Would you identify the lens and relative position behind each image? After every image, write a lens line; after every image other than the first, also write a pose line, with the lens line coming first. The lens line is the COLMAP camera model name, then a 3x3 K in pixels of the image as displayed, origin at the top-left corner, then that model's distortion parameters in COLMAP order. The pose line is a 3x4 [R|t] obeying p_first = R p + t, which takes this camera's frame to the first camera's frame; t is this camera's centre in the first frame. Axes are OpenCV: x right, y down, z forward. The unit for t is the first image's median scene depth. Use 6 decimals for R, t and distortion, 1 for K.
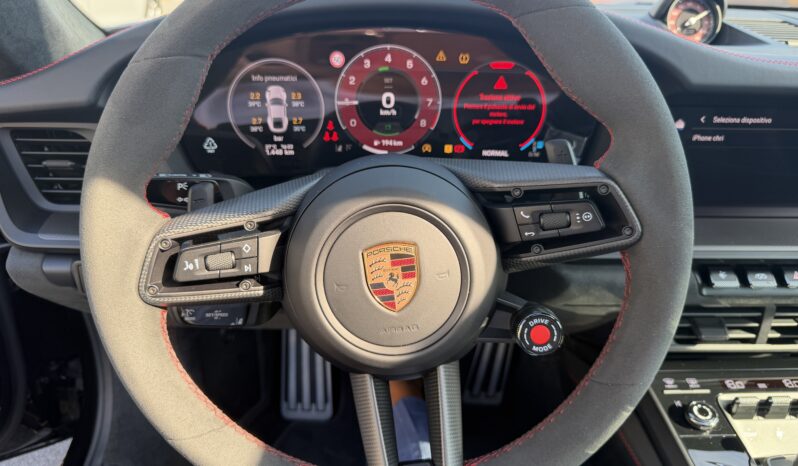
lens RADIAL K [[579.4, 0, 398.6], [0, 579.4, 244.5], [0, 0, 1]] dist [0.041963, -0.047700]
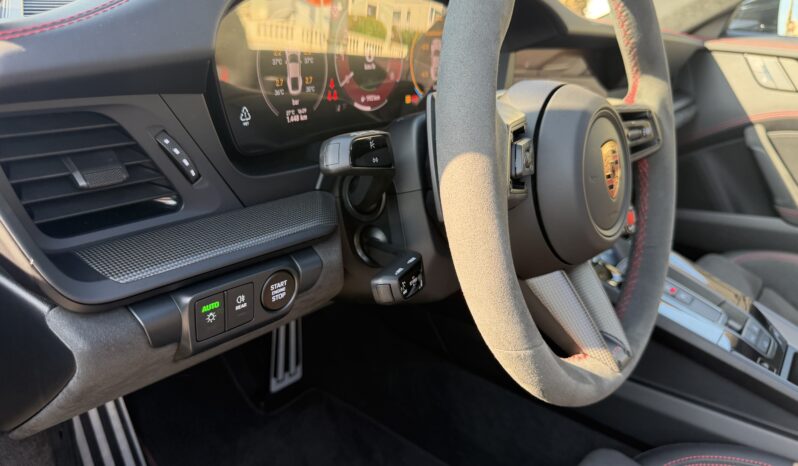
lens RADIAL K [[579.4, 0, 377.5], [0, 579.4, 242.9], [0, 0, 1]] dist [0.041963, -0.047700]
pose [[0.638237, -0.259424, 0.724812, -0.809331], [0.273828, 0.956439, 0.101207, -0.036005], [-0.719494, 0.133880, 0.681472, 0.349659]]
